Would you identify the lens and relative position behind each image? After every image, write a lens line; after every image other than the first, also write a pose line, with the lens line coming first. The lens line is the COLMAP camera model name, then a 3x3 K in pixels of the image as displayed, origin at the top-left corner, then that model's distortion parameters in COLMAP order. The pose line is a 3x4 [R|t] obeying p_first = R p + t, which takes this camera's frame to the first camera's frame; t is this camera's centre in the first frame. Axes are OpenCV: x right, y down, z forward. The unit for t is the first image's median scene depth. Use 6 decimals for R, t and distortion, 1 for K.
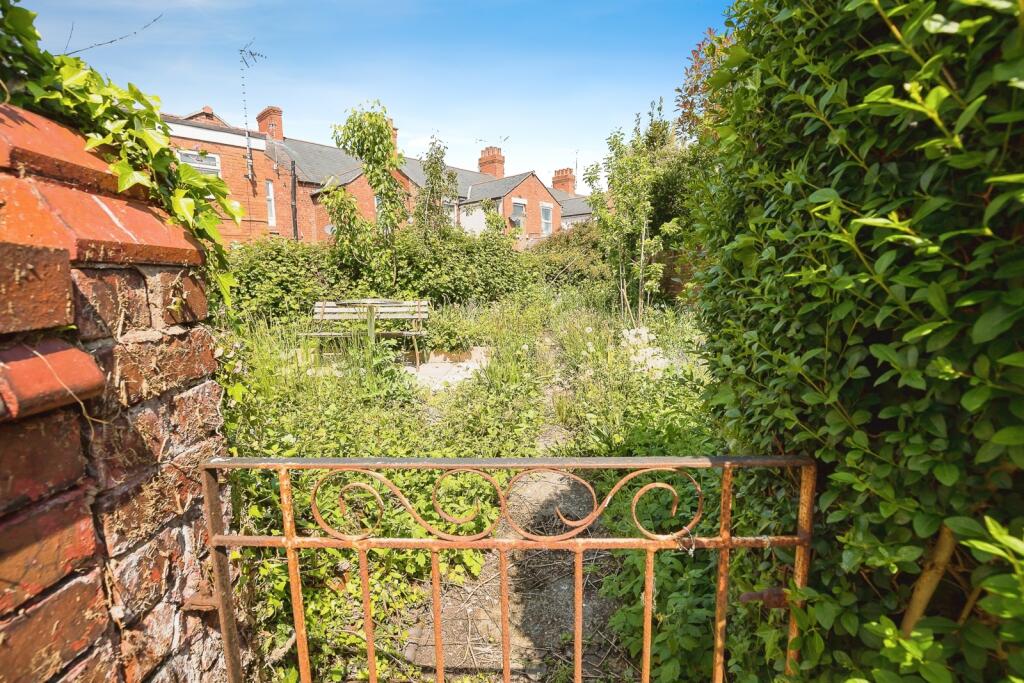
lens RADIAL K [[468.1, 0, 512.0], [0, 468.1, 329.7], [0, 0, 1]] dist [-0.029390, -0.000082]
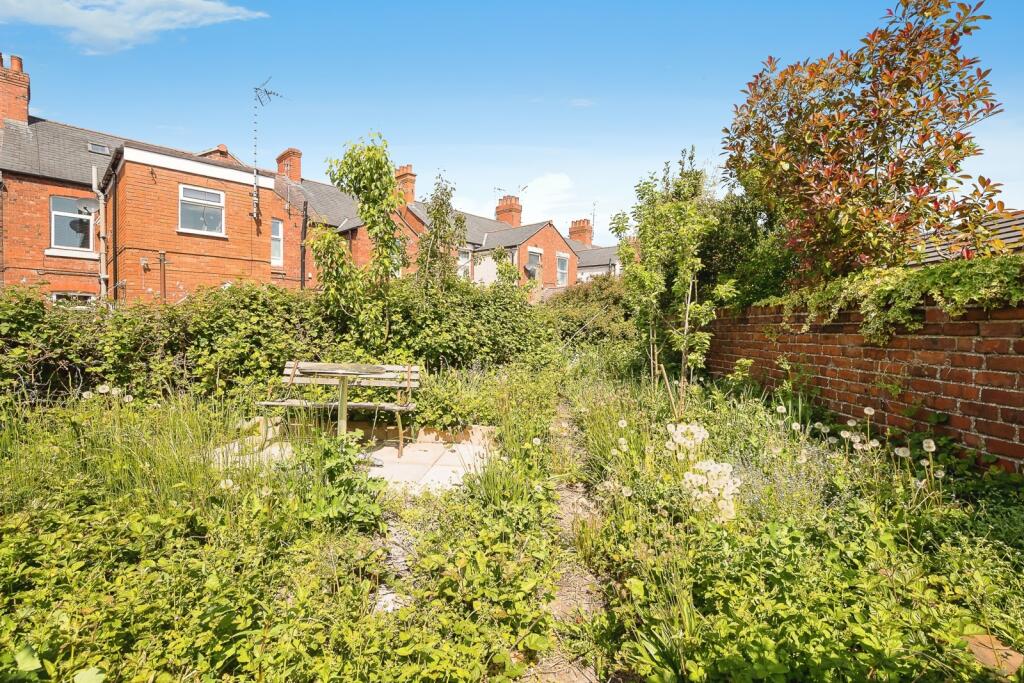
lens RADIAL K [[468.1, 0, 512.0], [0, 468.1, 329.7], [0, 0, 1]] dist [-0.029390, -0.000082]
pose [[0.998859, 0.039295, -0.027152, 0.001277], [-0.041767, 0.994363, -0.097452, -0.044460], [0.023170, 0.098475, 0.994870, 0.152507]]
